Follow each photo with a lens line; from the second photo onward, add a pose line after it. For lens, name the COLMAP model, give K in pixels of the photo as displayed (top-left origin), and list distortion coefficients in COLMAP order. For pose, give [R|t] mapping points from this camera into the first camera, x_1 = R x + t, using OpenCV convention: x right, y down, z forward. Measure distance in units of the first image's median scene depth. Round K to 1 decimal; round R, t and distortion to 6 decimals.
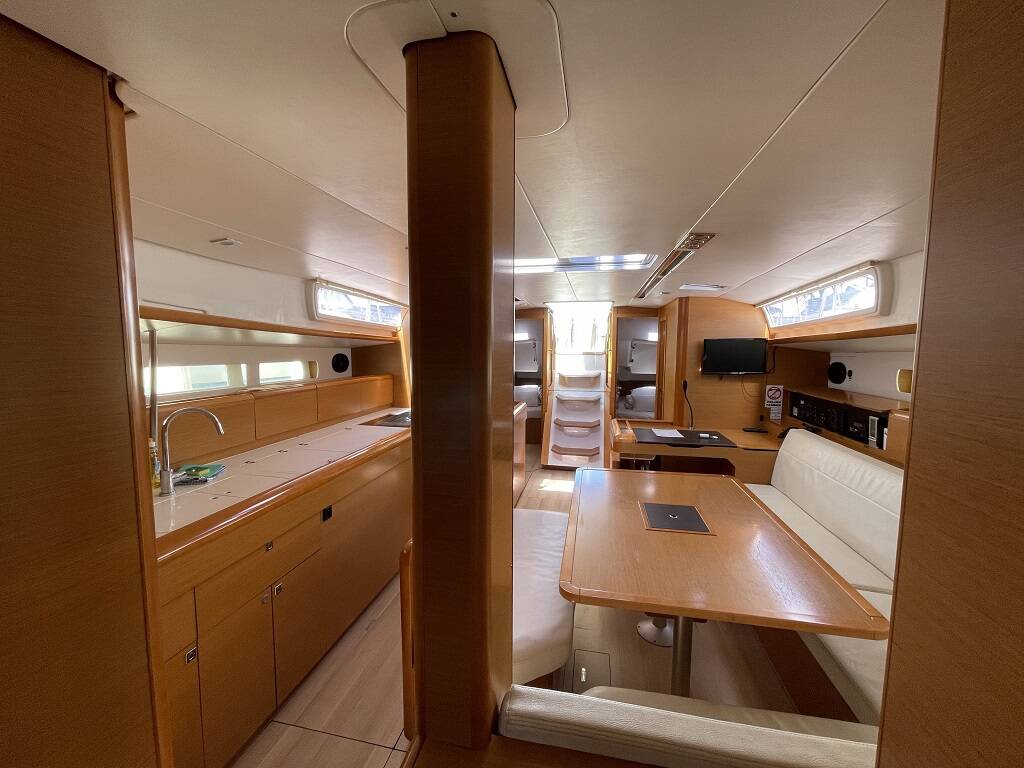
lens RADIAL K [[415.7, 0, 505.6], [0, 415.7, 384.3], [0, 0, 1]] dist [-0.000614, -0.000378]
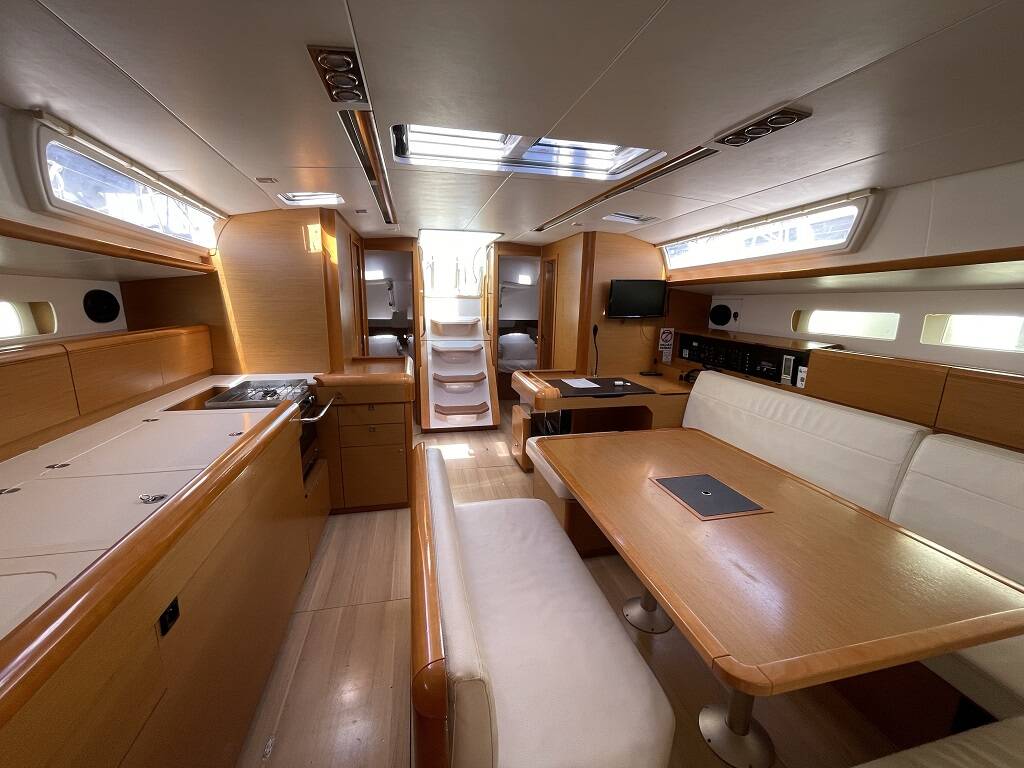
lens RADIAL K [[415.7, 0, 505.6], [0, 415.7, 384.3], [0, 0, 1]] dist [-0.000614, -0.000378]
pose [[0.908109, -0.077739, 0.411455, -0.136697], [0.026248, 0.991251, 0.129353, -0.003485], [-0.417911, -0.106667, 0.902204, 0.234737]]
